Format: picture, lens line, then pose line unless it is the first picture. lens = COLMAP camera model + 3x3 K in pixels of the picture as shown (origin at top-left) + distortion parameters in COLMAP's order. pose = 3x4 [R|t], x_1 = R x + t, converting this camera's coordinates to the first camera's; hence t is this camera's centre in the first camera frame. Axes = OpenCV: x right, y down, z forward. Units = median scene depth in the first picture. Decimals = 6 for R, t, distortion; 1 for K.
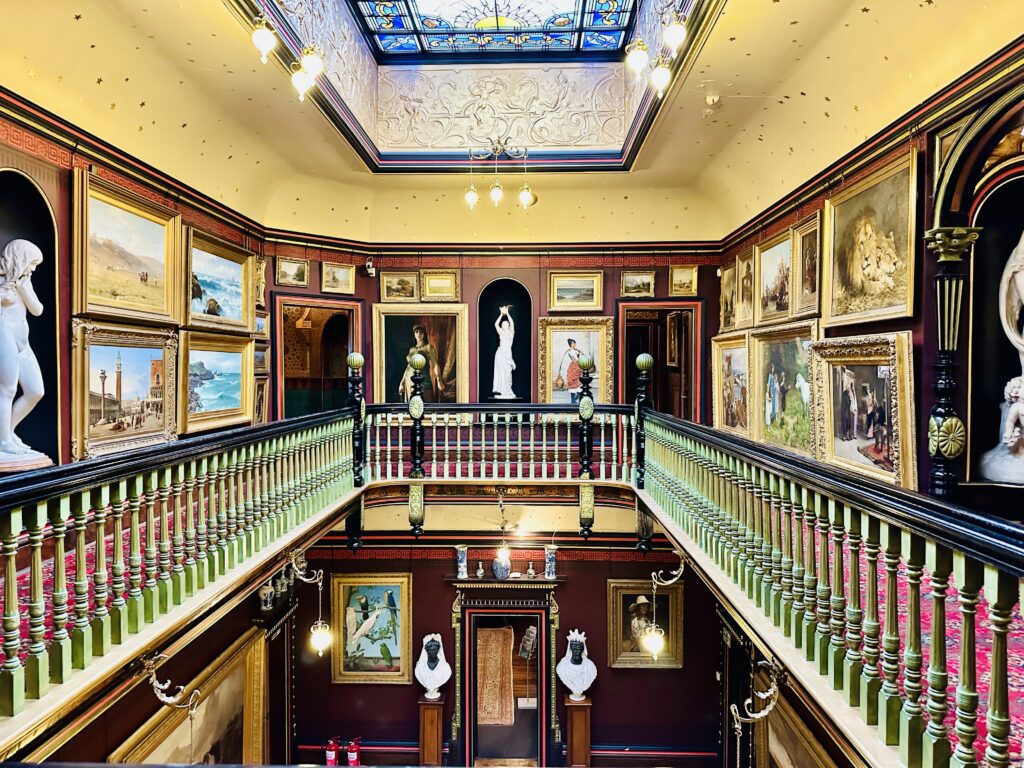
lens RADIAL K [[718.1, 0, 511.3], [0, 718.1, 379.7], [0, 0, 1]] dist [0.106612, -0.001632]
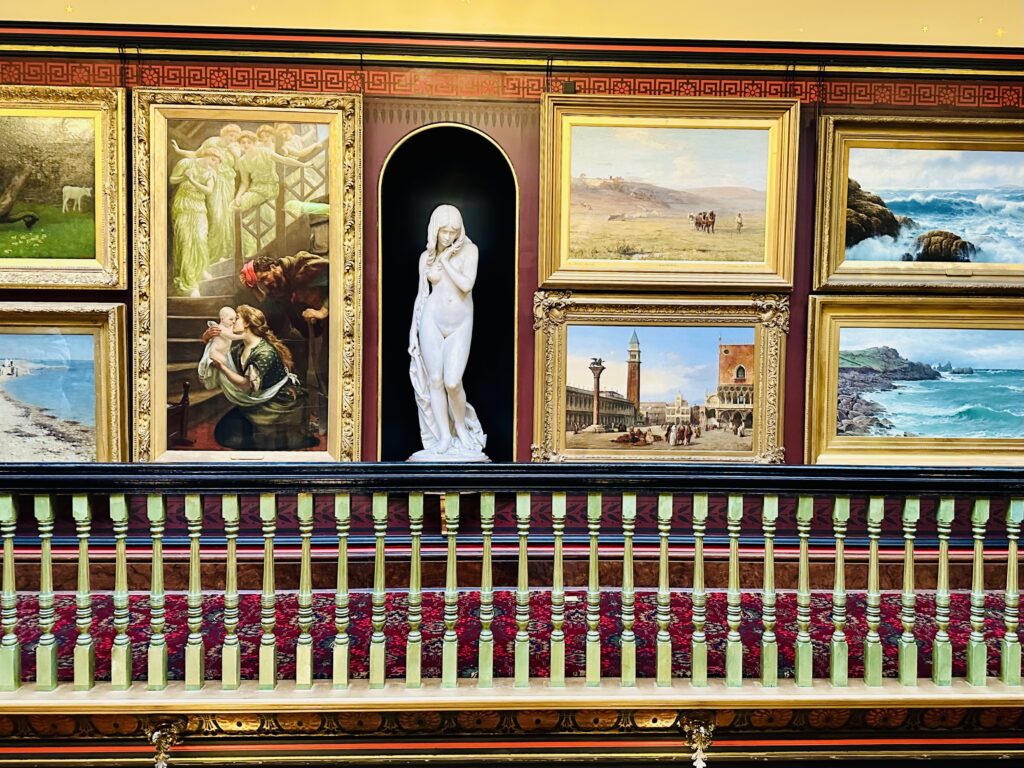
lens RADIAL K [[718.1, 0, 511.6], [0, 718.1, 383.4], [0, 0, 1]] dist [0.106612, -0.001632]
pose [[0.112072, 0.018772, -0.993523, 0.142985], [-0.025965, 0.999535, 0.015957, 0.002129], [0.993361, 0.024008, 0.112507, 0.796431]]
